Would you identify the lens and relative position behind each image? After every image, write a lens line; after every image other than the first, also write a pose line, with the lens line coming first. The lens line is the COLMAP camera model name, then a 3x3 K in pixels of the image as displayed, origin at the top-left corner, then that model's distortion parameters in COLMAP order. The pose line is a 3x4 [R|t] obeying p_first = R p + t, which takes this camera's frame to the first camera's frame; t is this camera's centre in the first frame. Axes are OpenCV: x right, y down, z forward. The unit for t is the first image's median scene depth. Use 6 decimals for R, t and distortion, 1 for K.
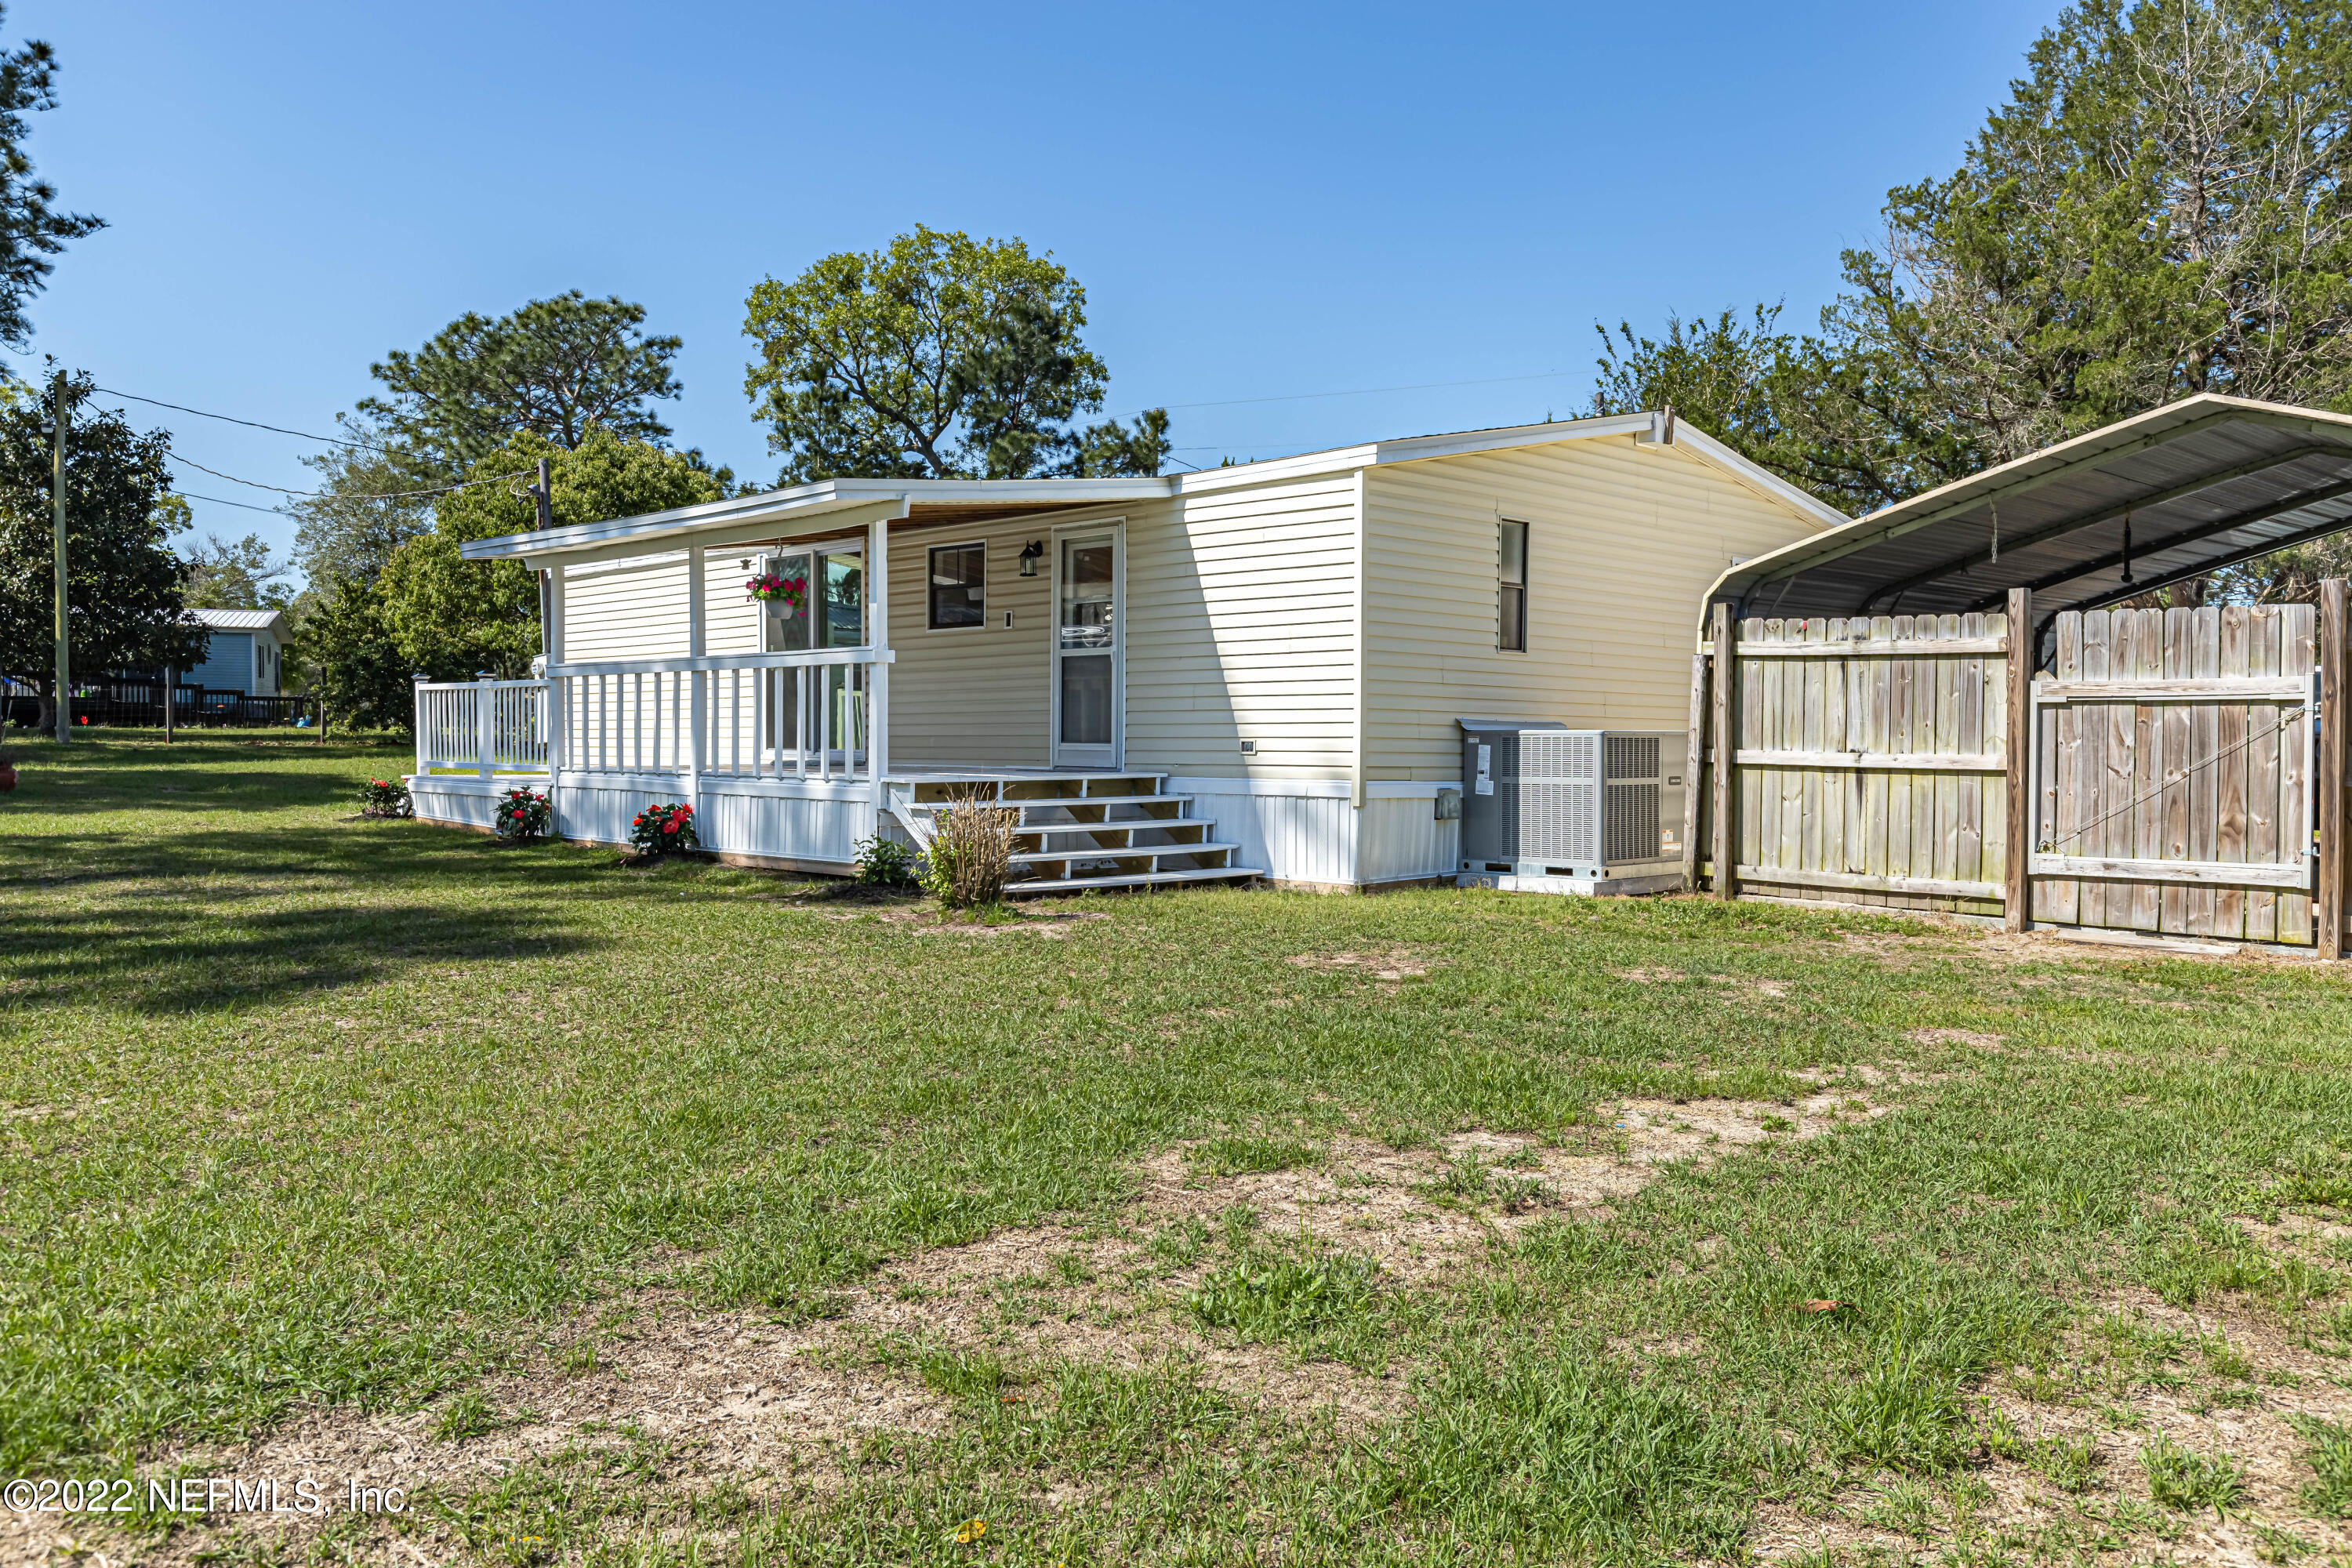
lens RADIAL K [[1821.7, 0, 1176.0], [0, 1821.7, 784.0], [0, 0, 1]] dist [0.001020, 0.000128]
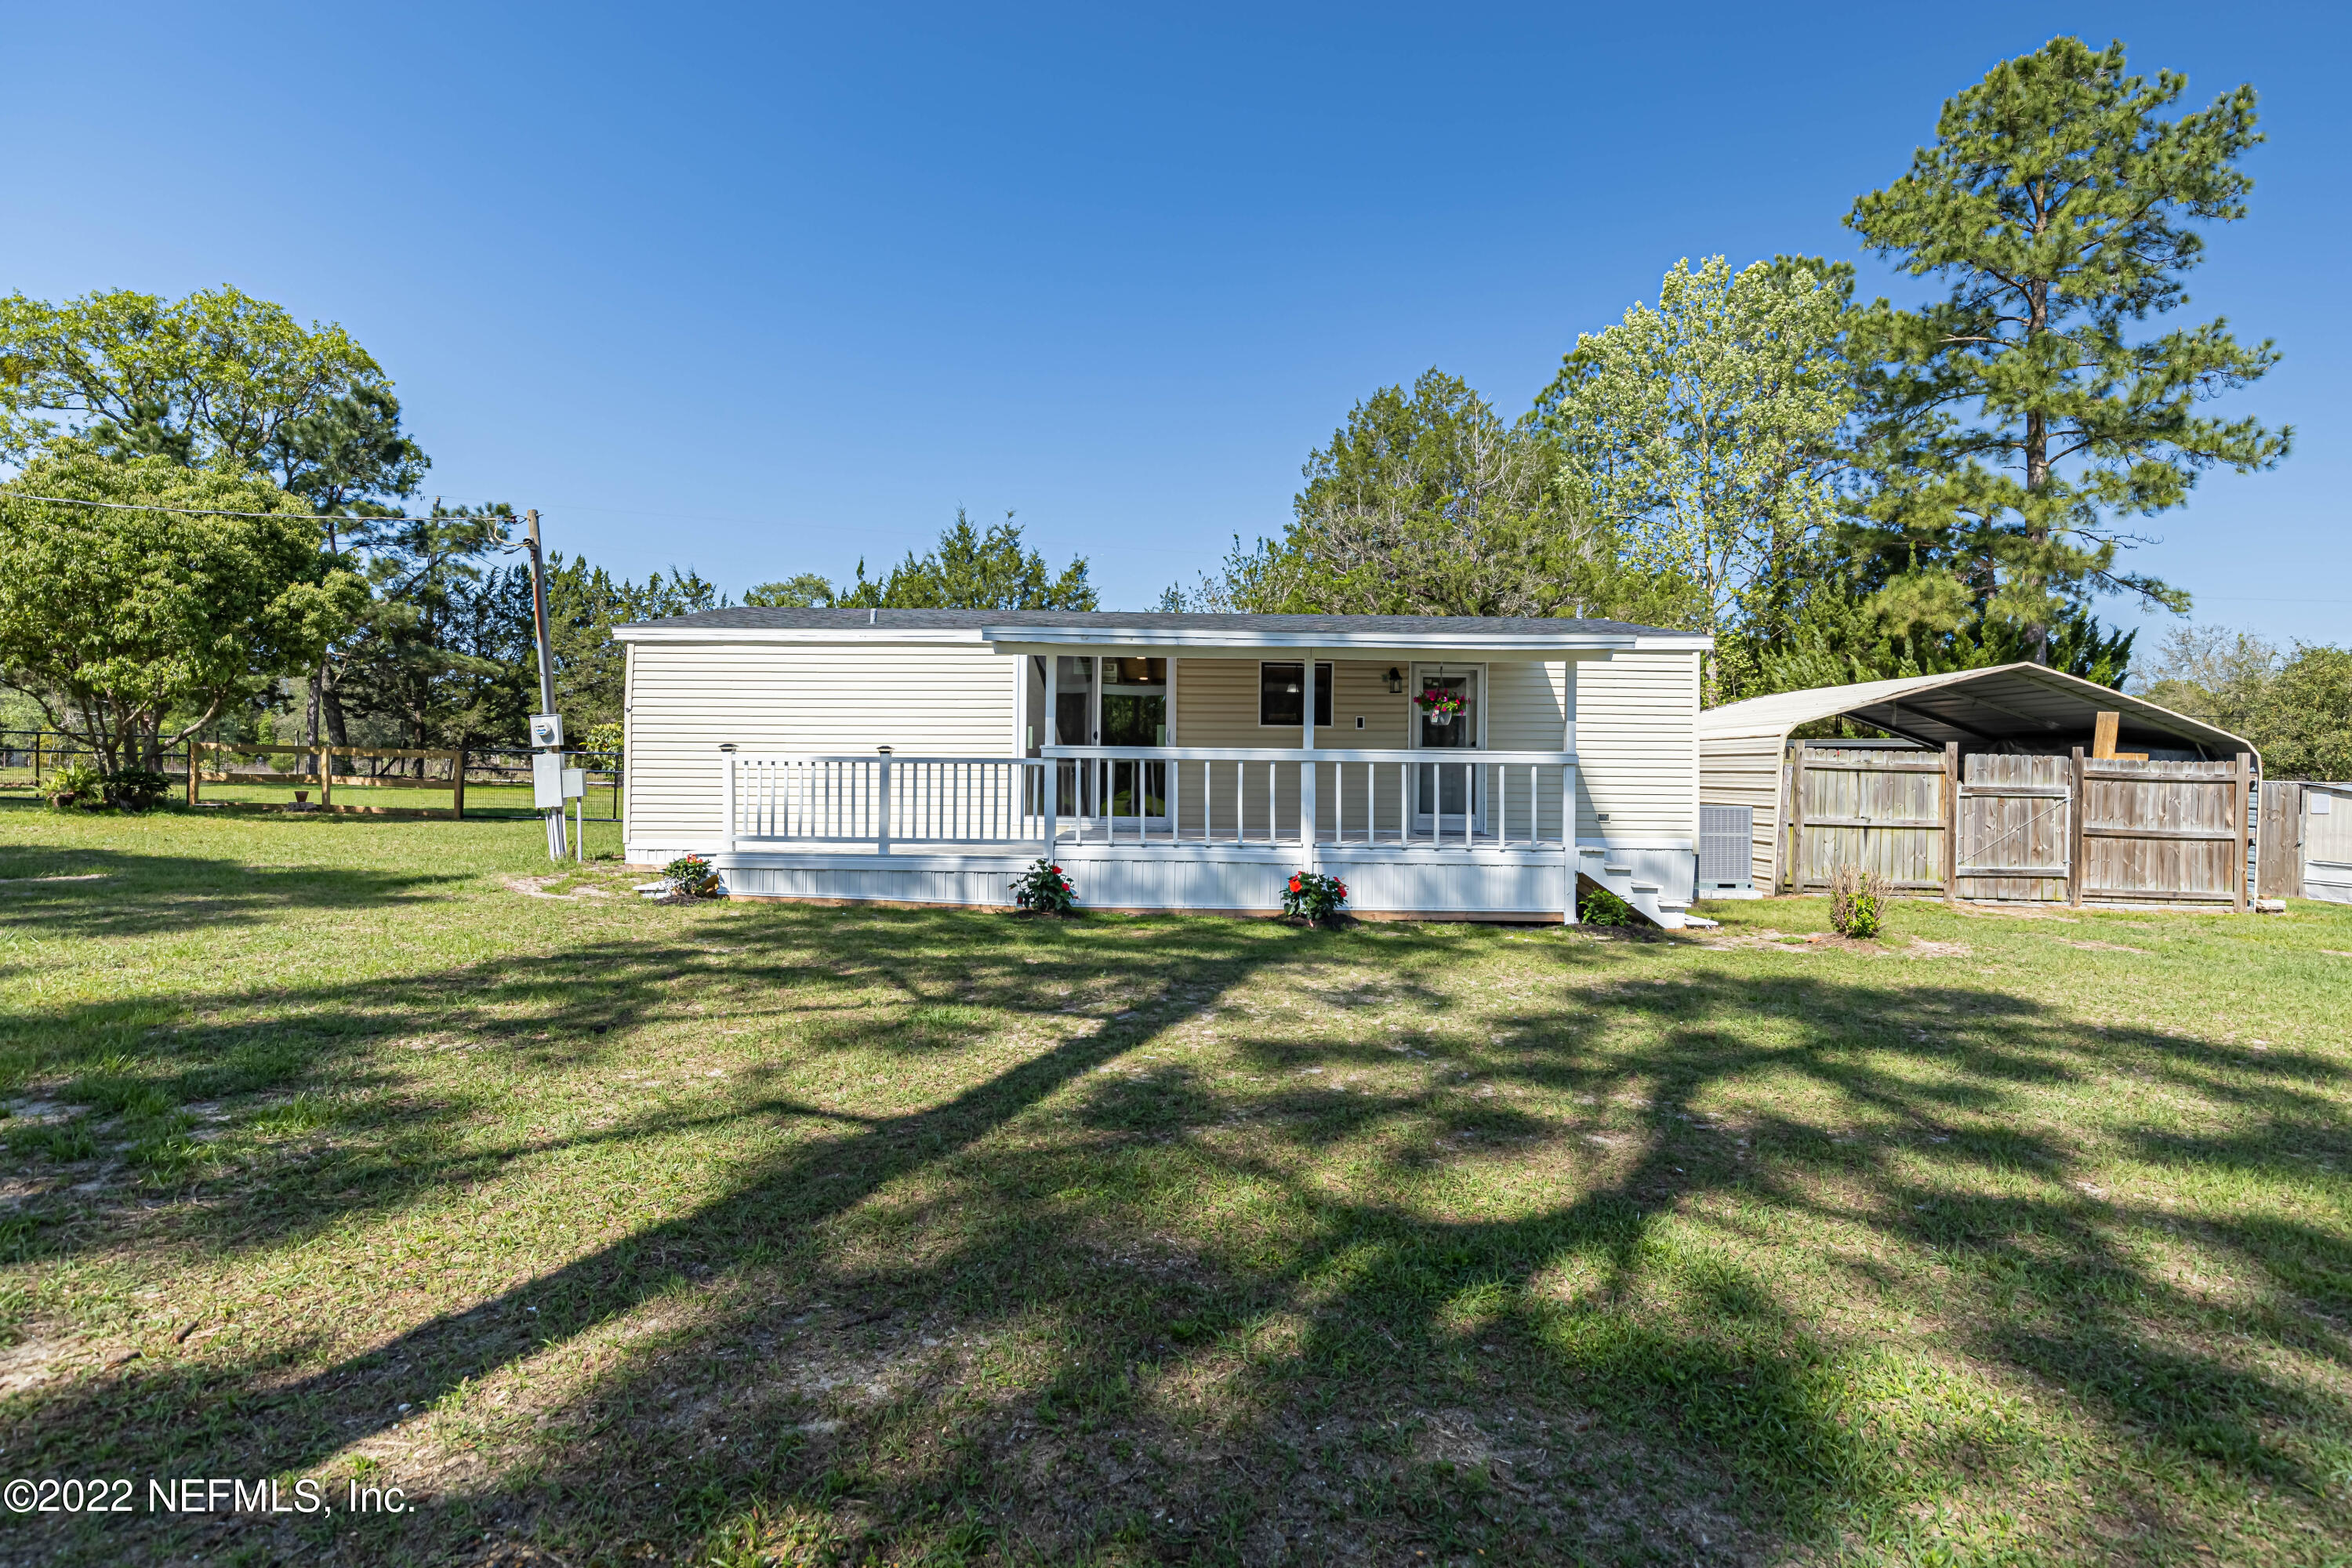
lens RADIAL K [[1218.5, 0, 1176.0], [0, 1218.5, 784.0], [0, 0, 1]] dist [-0.003378, -0.000698]
pose [[0.710353, -0.000339, 0.703846, -0.943684], [0.009535, 0.999913, -0.009141, -0.042537], [-0.703781, 0.013205, 0.710294, 0.508714]]
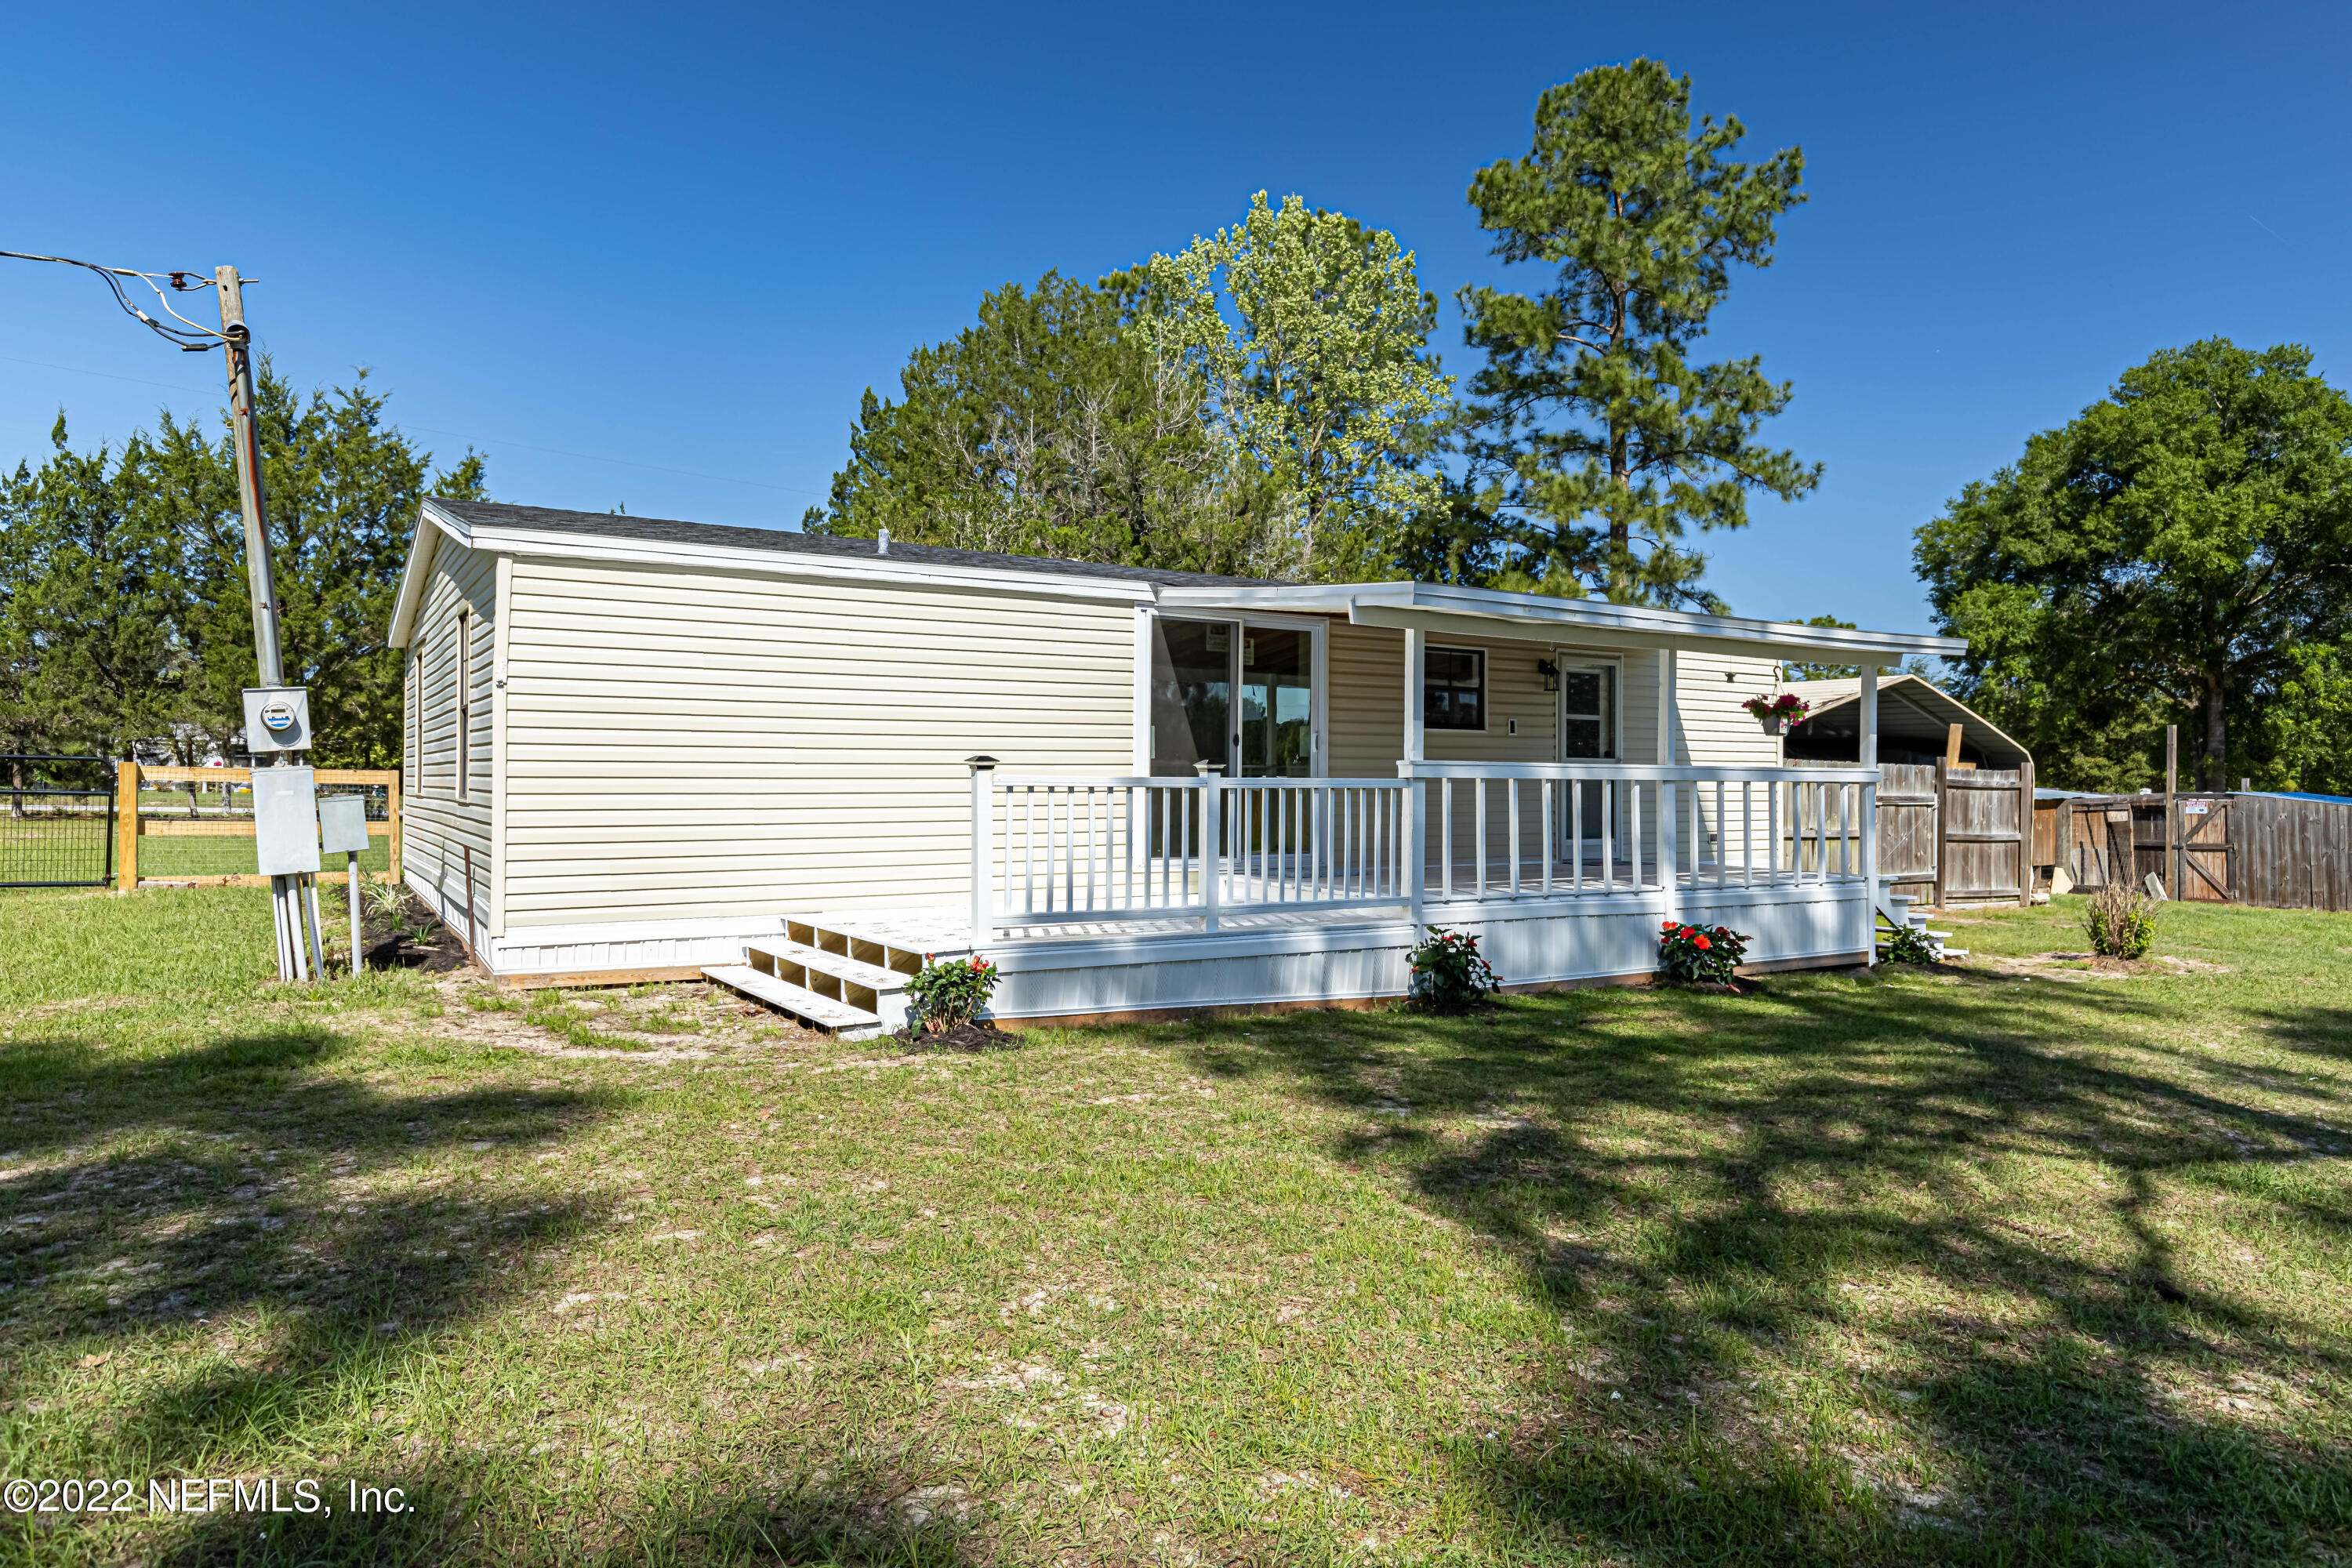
lens RADIAL K [[1474.5, 0, 1176.0], [0, 1474.5, 784.0], [0, 0, 1]] dist [0.004059, 0.001122]
pose [[0.221914, -0.007222, 0.975040, -1.126367], [0.018072, 0.999831, 0.003292, -0.071541], [-0.974899, 0.016890, 0.222007, 1.140794]]
